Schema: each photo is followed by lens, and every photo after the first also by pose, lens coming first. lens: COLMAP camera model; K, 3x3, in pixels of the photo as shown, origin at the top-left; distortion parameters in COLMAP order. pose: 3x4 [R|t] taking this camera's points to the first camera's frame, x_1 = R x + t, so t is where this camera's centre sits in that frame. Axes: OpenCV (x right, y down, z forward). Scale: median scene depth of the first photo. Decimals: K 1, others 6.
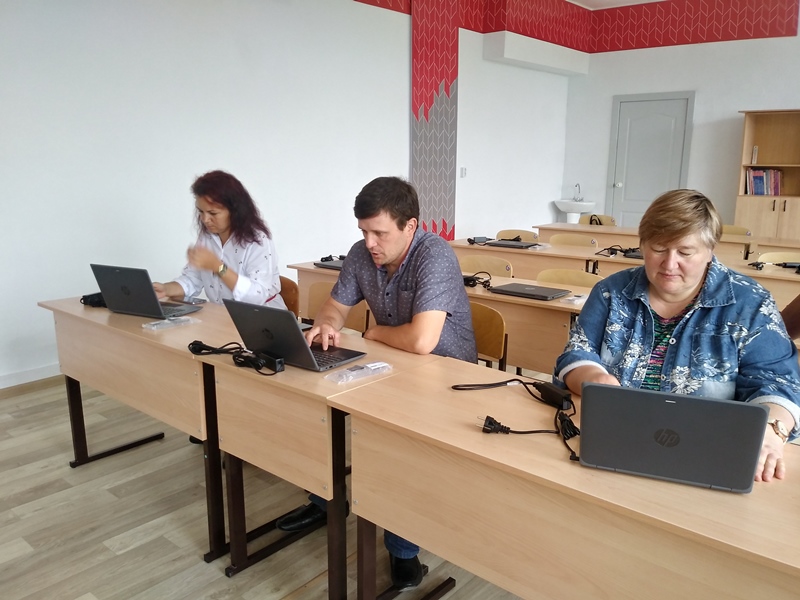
lens RADIAL K [[643.1, 0, 400.8], [0, 643.1, 304.1], [0, 0, 1]] dist [0.047976, -0.104414]
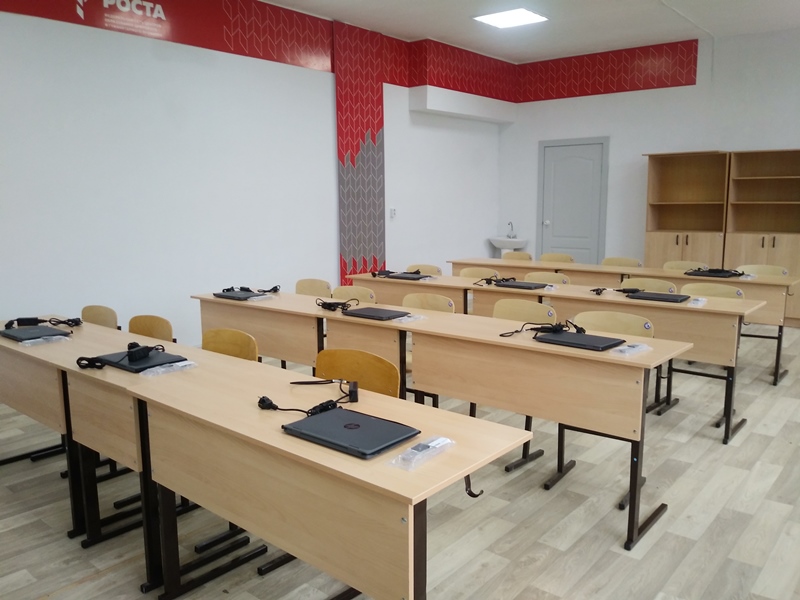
lens RADIAL K [[643.1, 0, 400.8], [0, 643.1, 304.1], [0, 0, 1]] dist [0.047976, -0.104414]
pose [[0.999852, -0.011578, 0.012724, 0.101647], [0.012328, 0.998093, -0.060489, 0.015499], [-0.012000, 0.060637, 0.998088, -0.075587]]
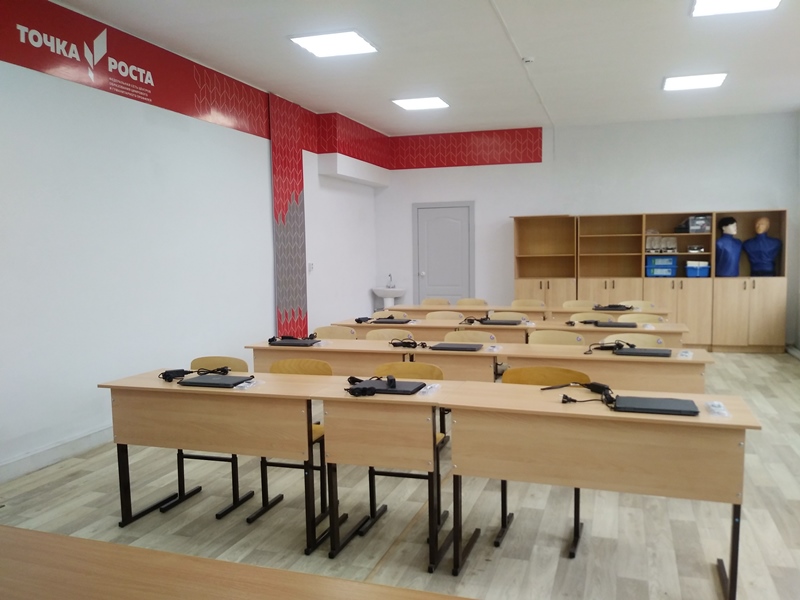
lens RADIAL K [[643.1, 0, 400.8], [0, 643.1, 304.1], [0, 0, 1]] dist [0.047976, -0.104414]
pose [[0.928117, -0.047402, 0.369257, -0.198630], [0.098629, 0.987728, -0.121104, 0.021255], [-0.358985, 0.148818, 0.921403, -0.132708]]
